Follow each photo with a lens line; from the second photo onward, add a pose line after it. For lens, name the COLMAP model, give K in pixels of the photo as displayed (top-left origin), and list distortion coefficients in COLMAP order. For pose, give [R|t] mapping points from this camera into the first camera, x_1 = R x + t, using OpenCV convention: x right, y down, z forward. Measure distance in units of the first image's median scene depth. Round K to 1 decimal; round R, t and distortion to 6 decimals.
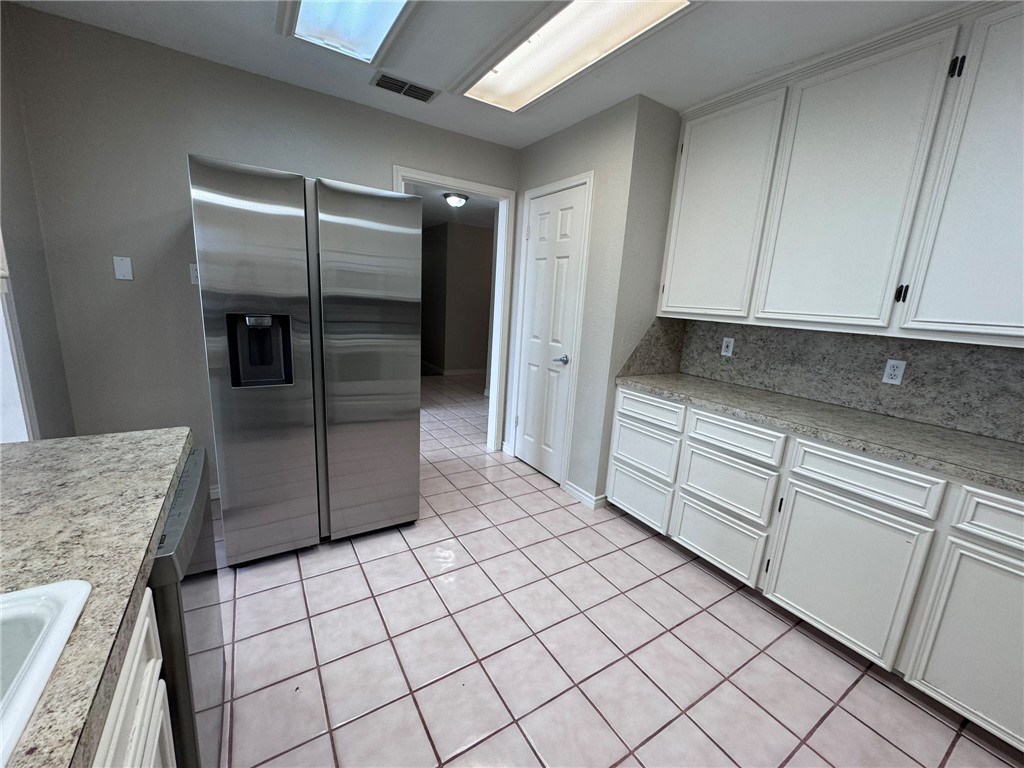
lens RADIAL K [[410.7, 0, 513.9], [0, 410.7, 384.3], [0, 0, 1]] dist [-0.002145, -0.000088]
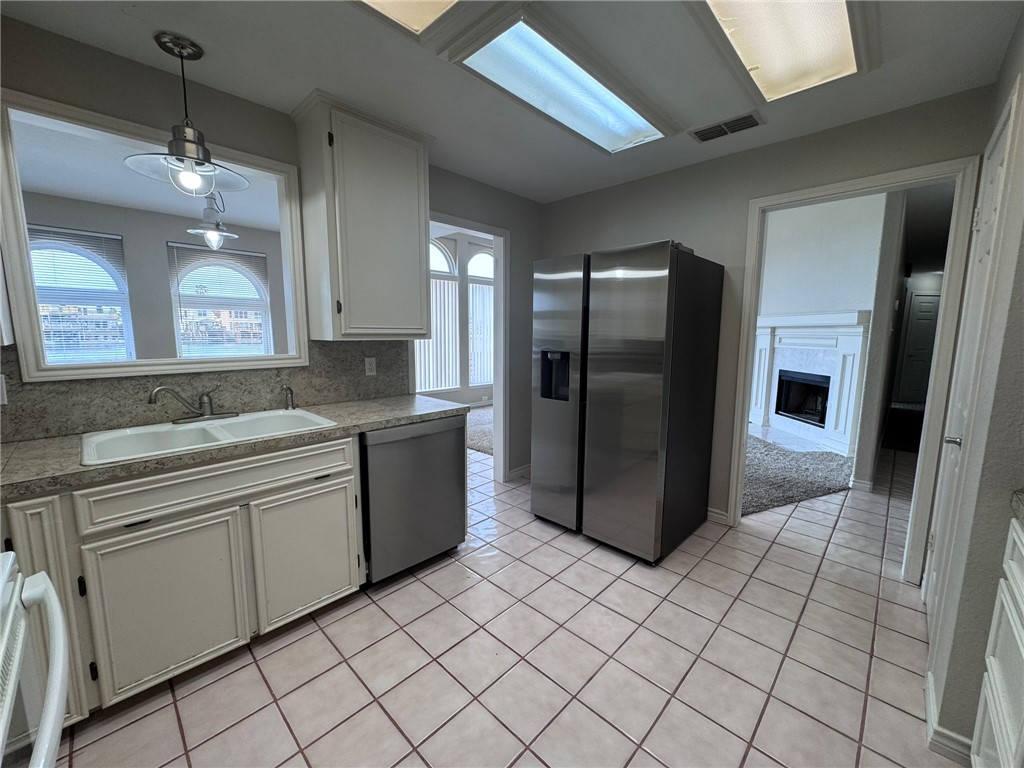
lens RADIAL K [[410.7, 0, 513.9], [0, 410.7, 384.3], [0, 0, 1]] dist [-0.002145, -0.000088]
pose [[0.235981, 0.066764, -0.969461, 0.648276], [-0.191337, 0.981300, 0.021005, -0.043828], [0.952735, 0.180537, 0.244343, 0.407527]]
